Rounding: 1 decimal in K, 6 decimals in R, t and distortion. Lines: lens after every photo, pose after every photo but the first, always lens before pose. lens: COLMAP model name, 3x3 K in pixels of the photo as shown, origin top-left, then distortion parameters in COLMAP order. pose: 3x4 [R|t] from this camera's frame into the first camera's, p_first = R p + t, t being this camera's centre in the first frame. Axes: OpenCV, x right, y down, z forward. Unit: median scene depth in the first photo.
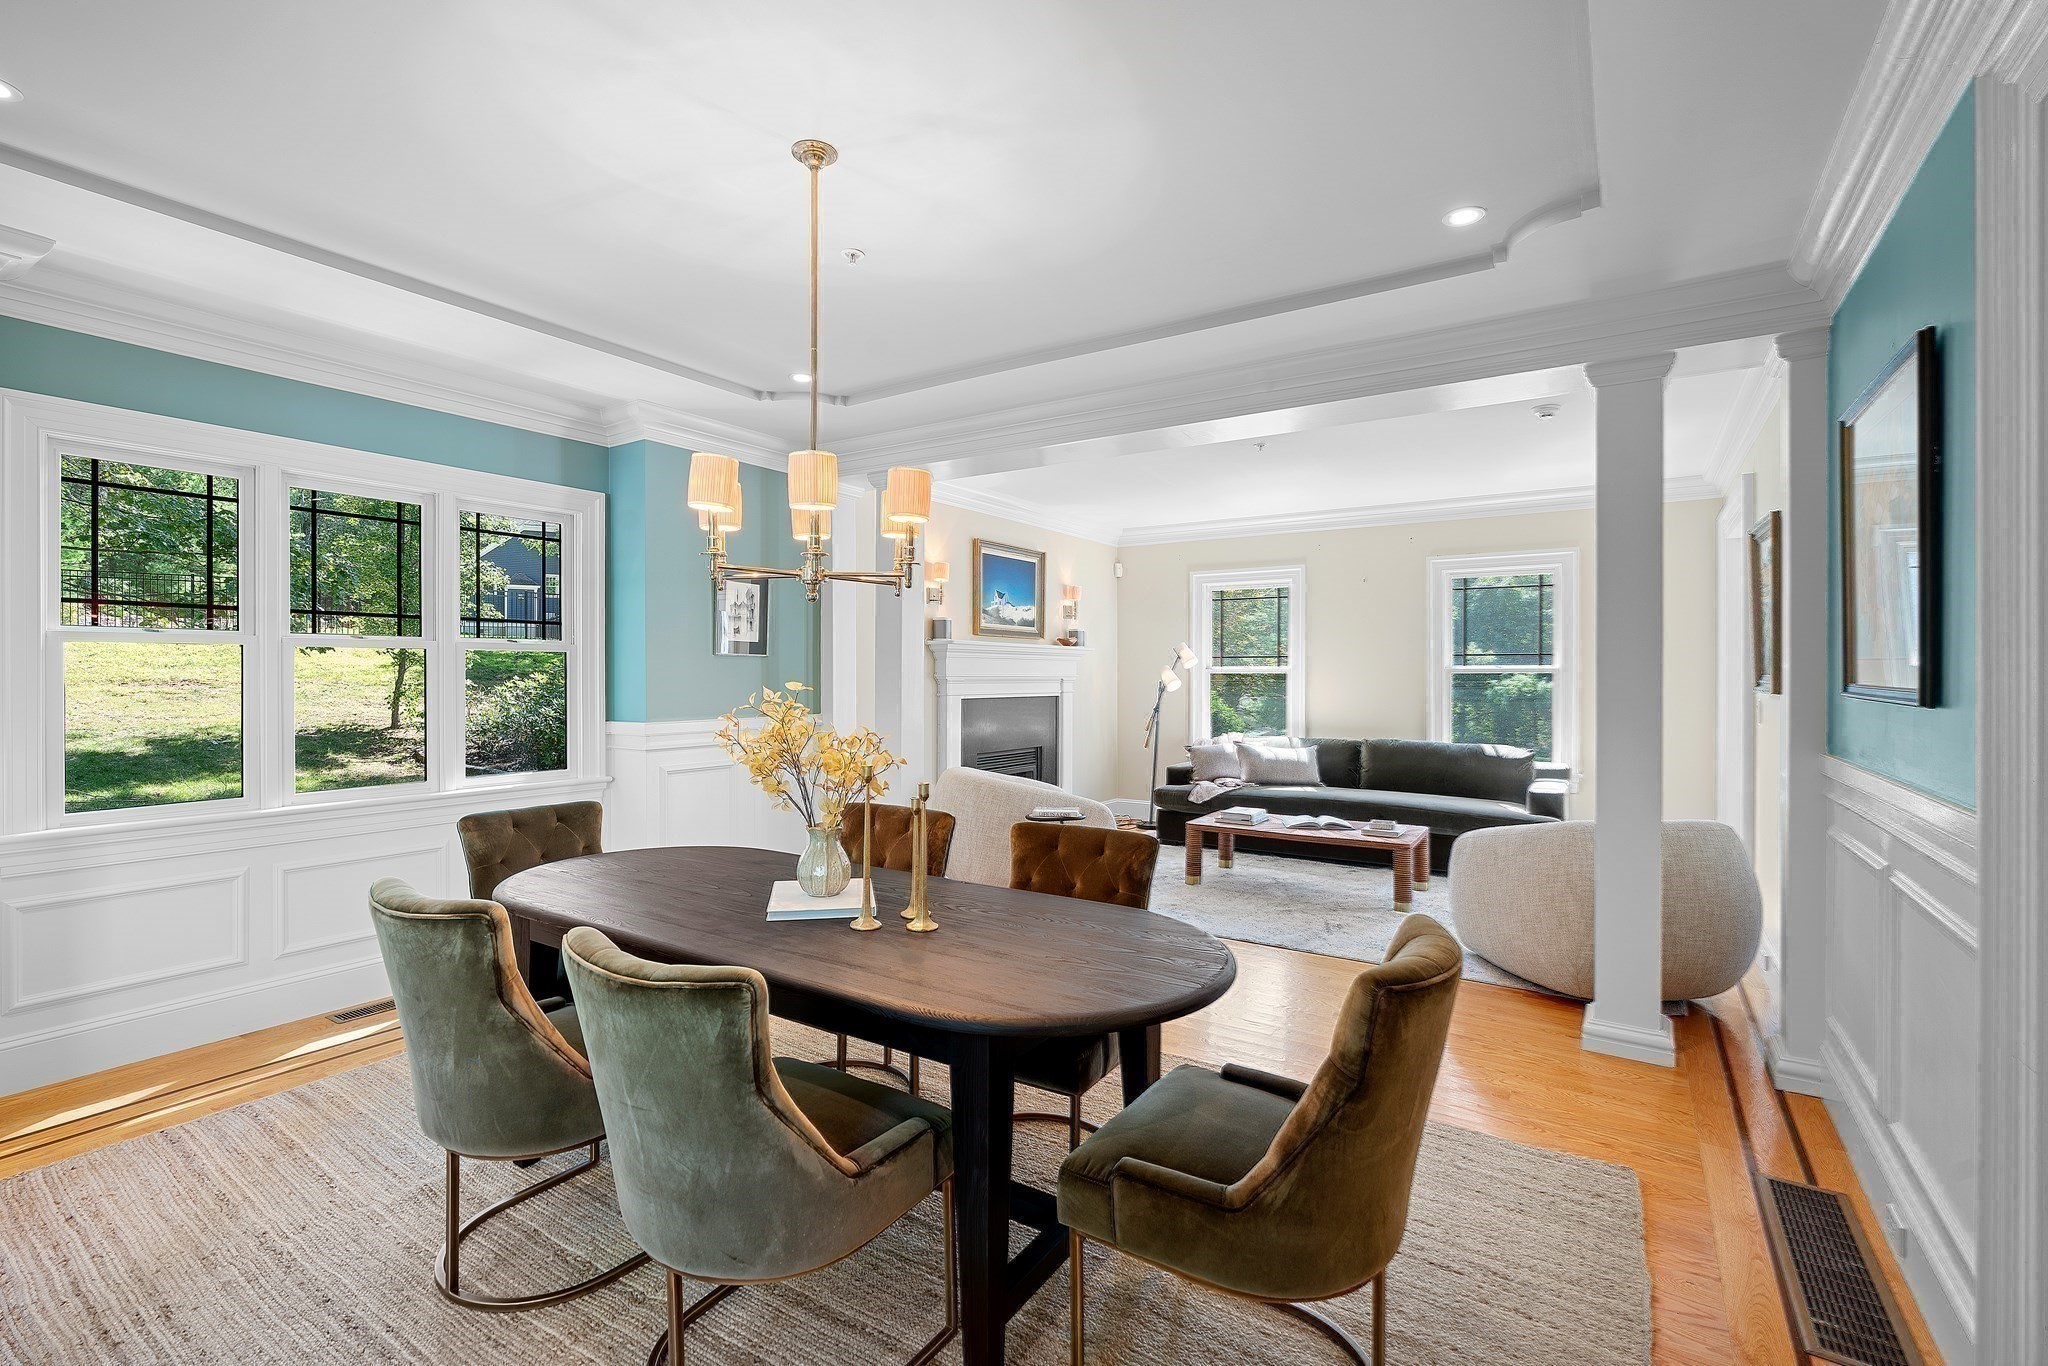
lens RADIAL K [[920.8, 0, 1018.1], [0, 920.8, 677.7], [0, 0, 1]] dist [-0.011922, 0.000848]
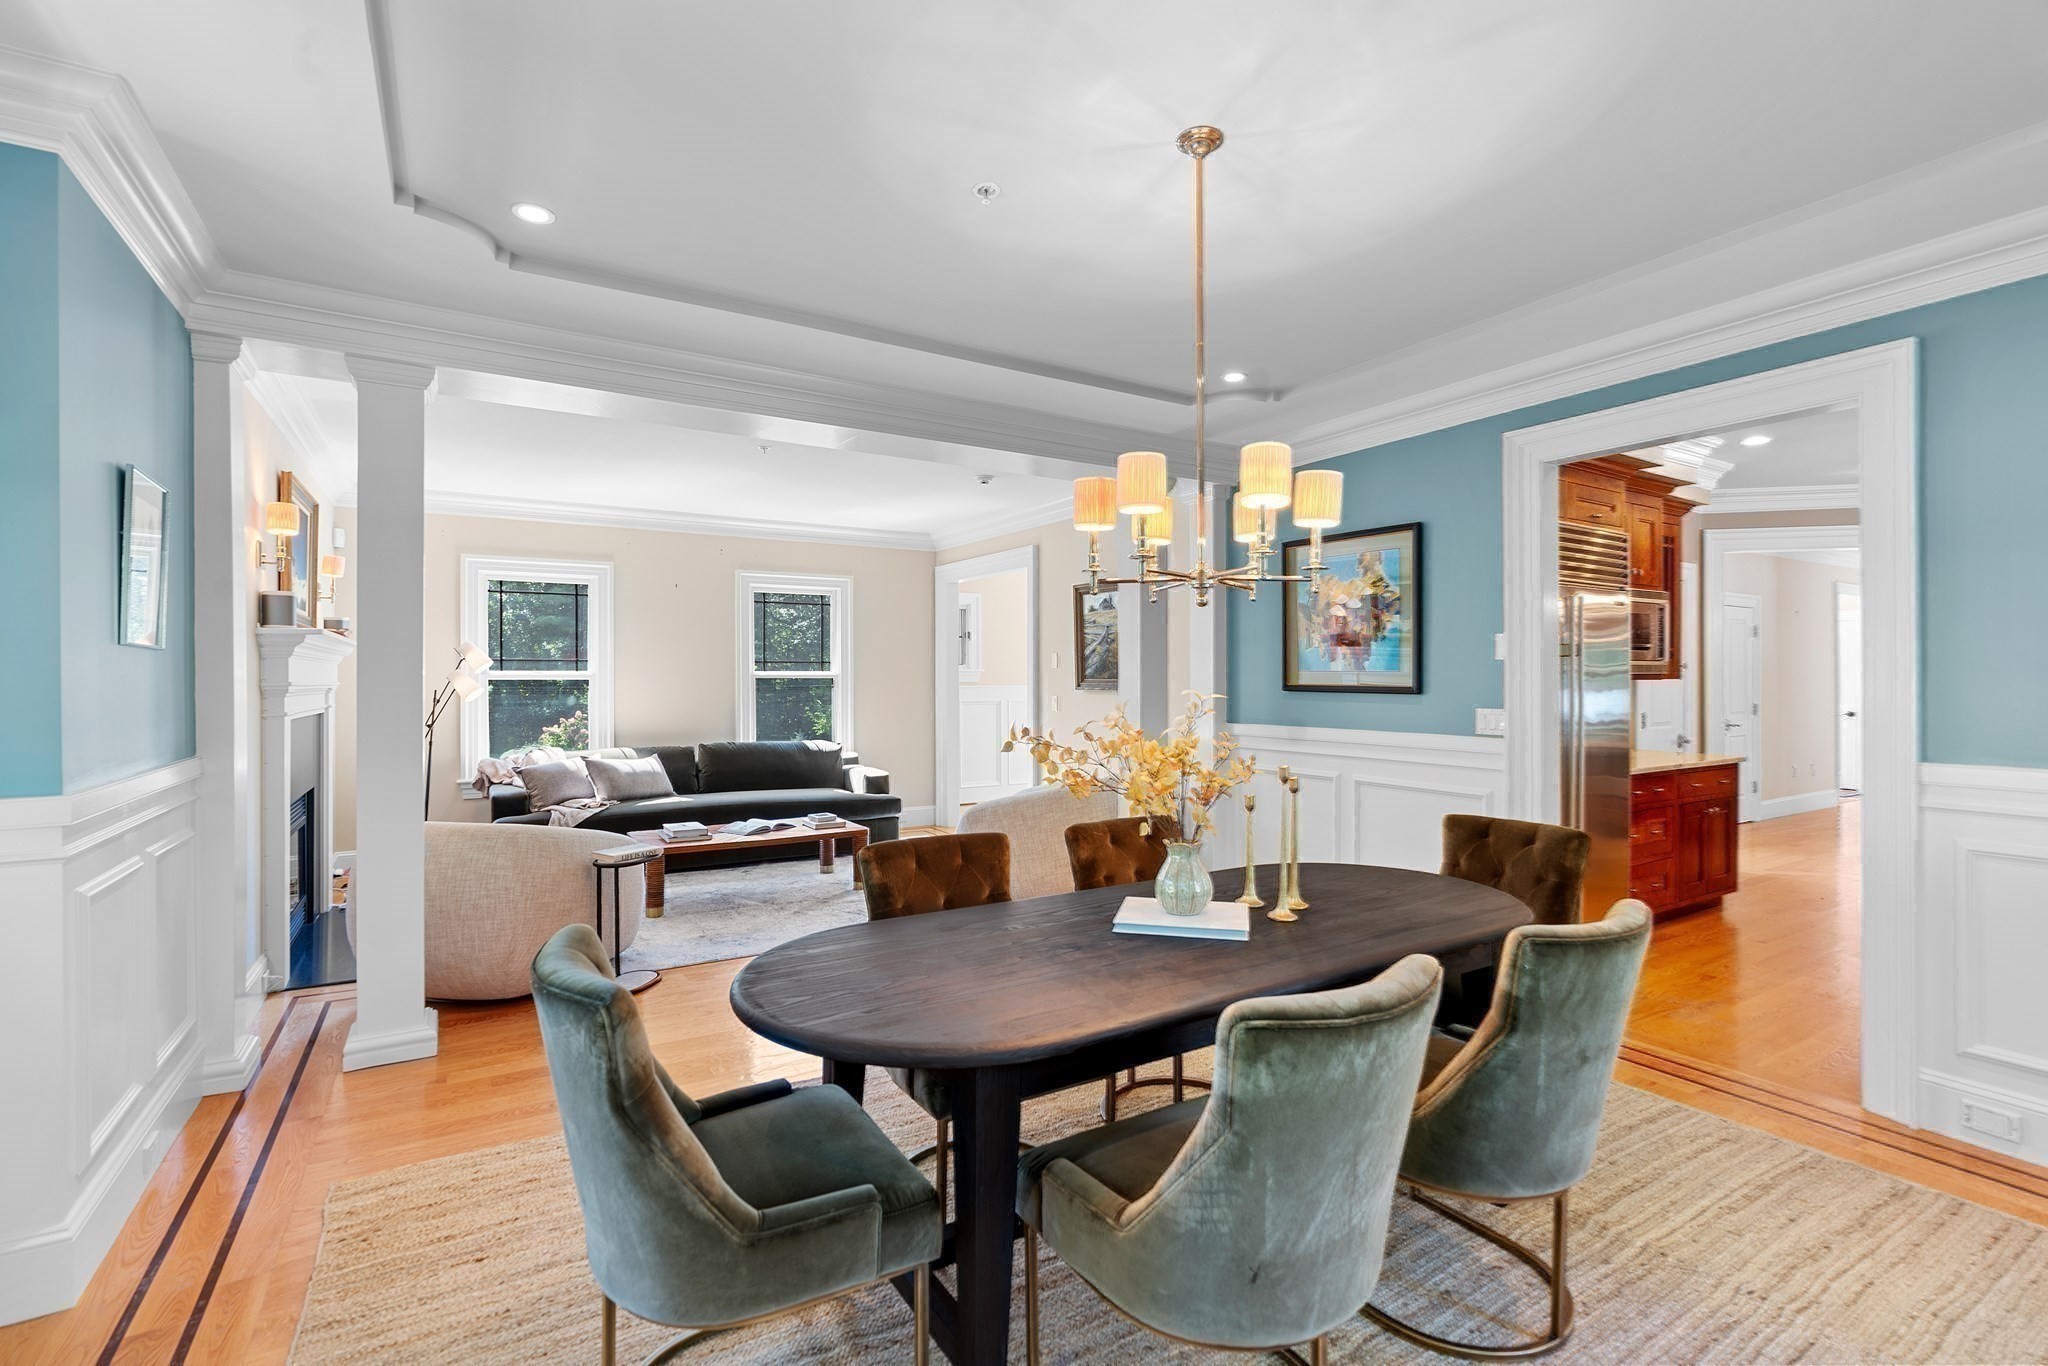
lens RADIAL K [[920.8, 0, 1023.5], [0, 920.8, 675.7], [0, 0, 1]] dist [-0.011922, 0.000848]
pose [[0.426928, -0.001803, 0.904284, -0.391033], [0.006858, 0.999976, -0.001244, -0.003739], [-0.904260, 0.006733, 0.426930, 0.251743]]
